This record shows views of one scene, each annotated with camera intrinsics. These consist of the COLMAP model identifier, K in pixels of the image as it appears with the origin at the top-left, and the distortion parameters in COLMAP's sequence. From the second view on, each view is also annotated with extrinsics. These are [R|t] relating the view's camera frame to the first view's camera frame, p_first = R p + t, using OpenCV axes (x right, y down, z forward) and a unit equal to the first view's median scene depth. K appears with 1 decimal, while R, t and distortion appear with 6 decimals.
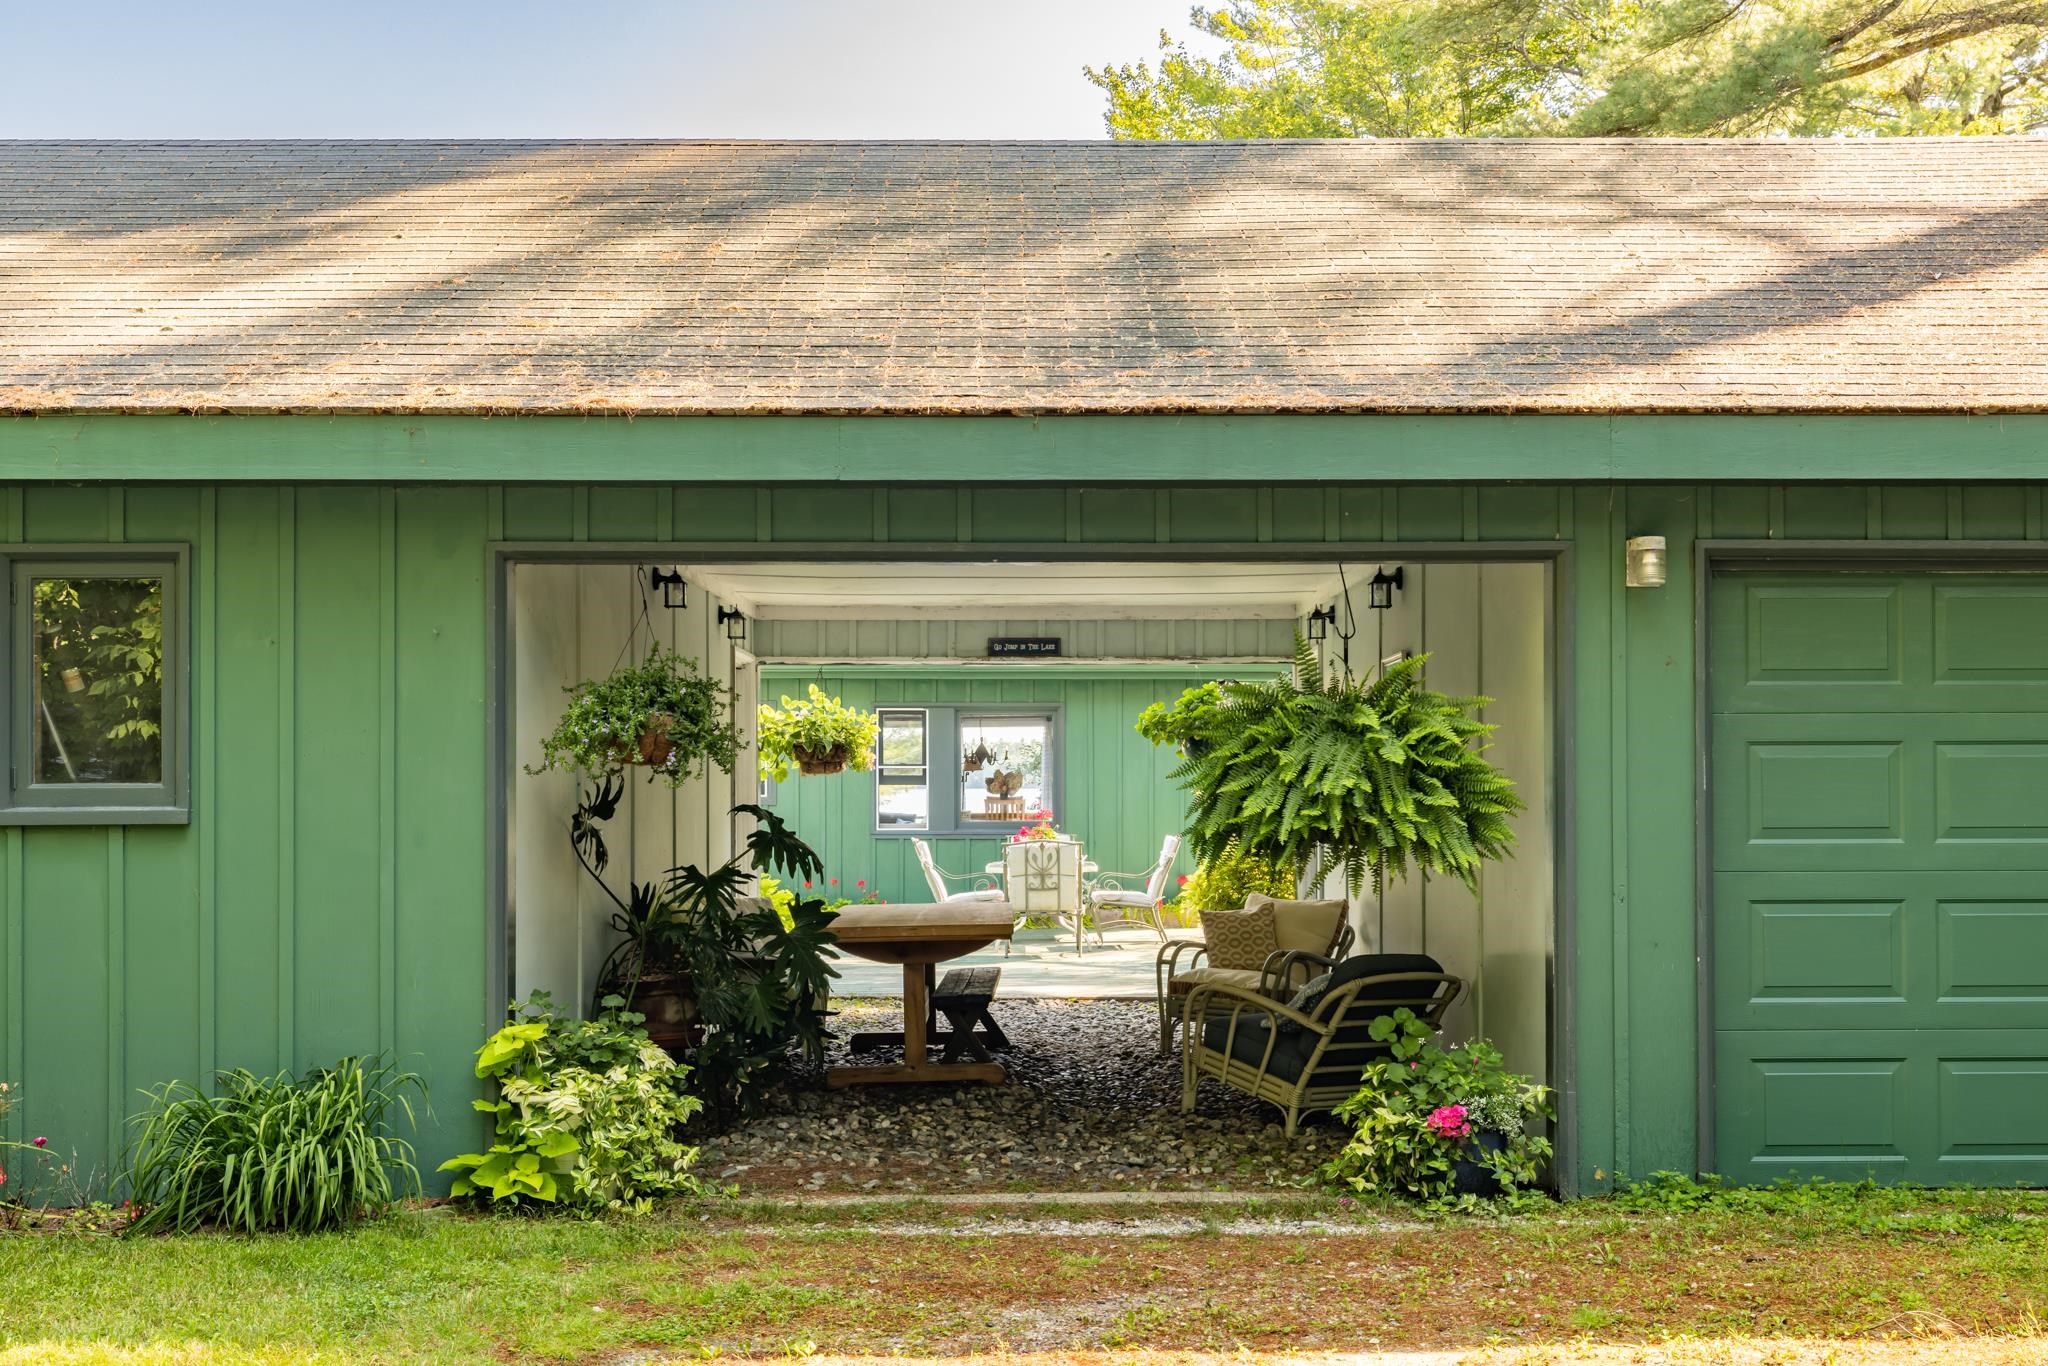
lens RADIAL K [[2172.3, 0, 1023.2], [0, 2172.3, 732.6], [0, 0, 1]] dist [-0.020359, -0.006939]
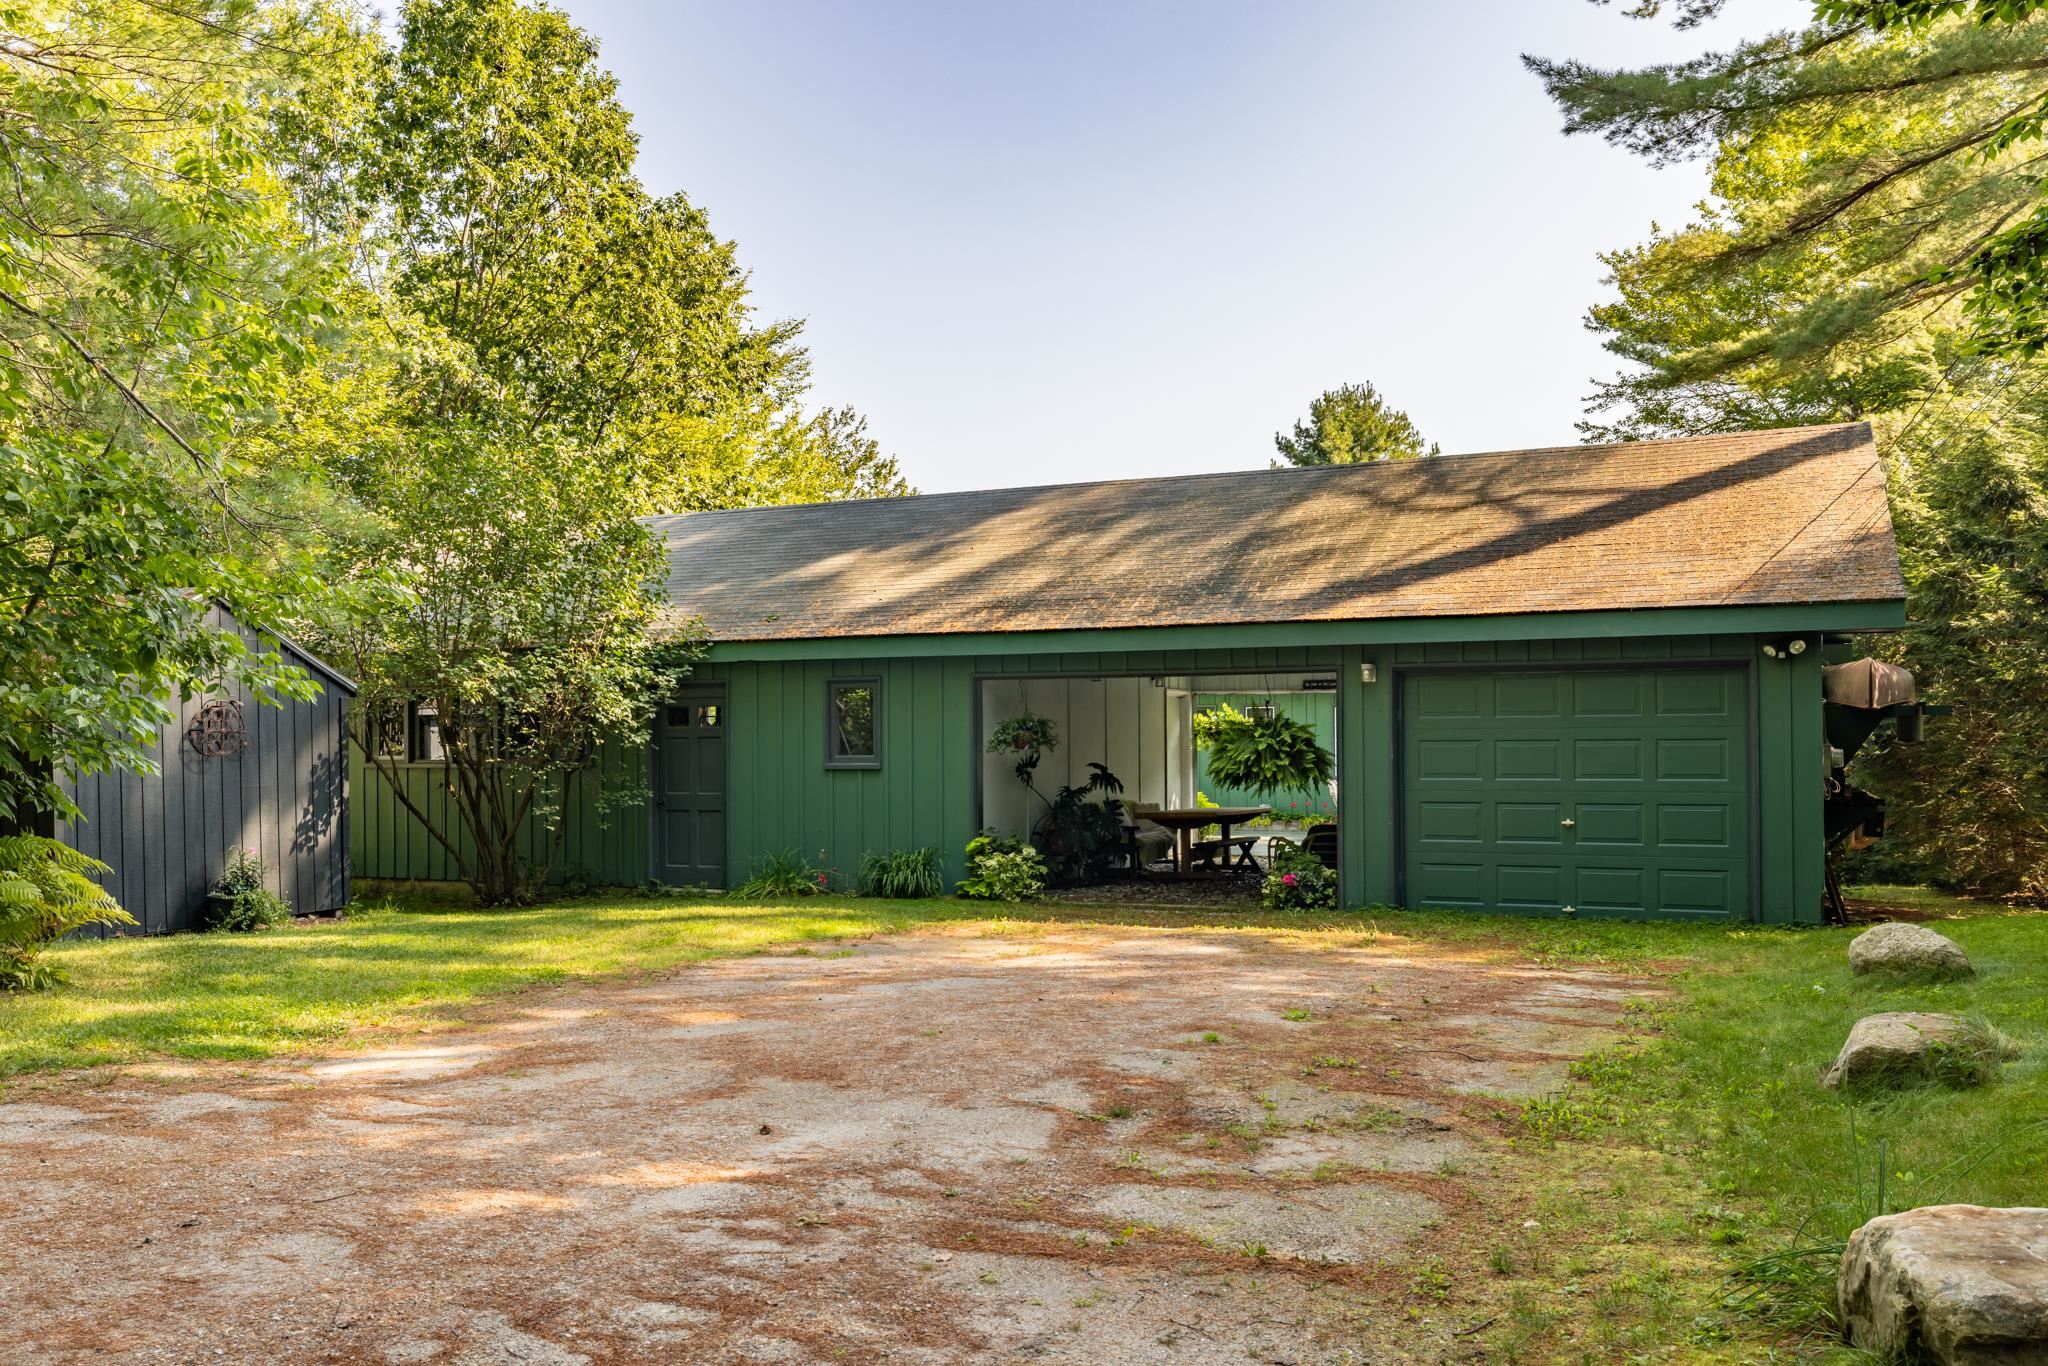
lens RADIAL K [[1587.2, 0, 1024.0], [0, 1587.2, 683.0], [0, 0, 1]] dist [0.001595, 0.000209]
pose [[0.919757, -0.016319, -0.392150, 0.648369], [0.010394, 0.999798, -0.017228, -0.036521], [0.392352, 0.011769, 0.919740, -0.931596]]
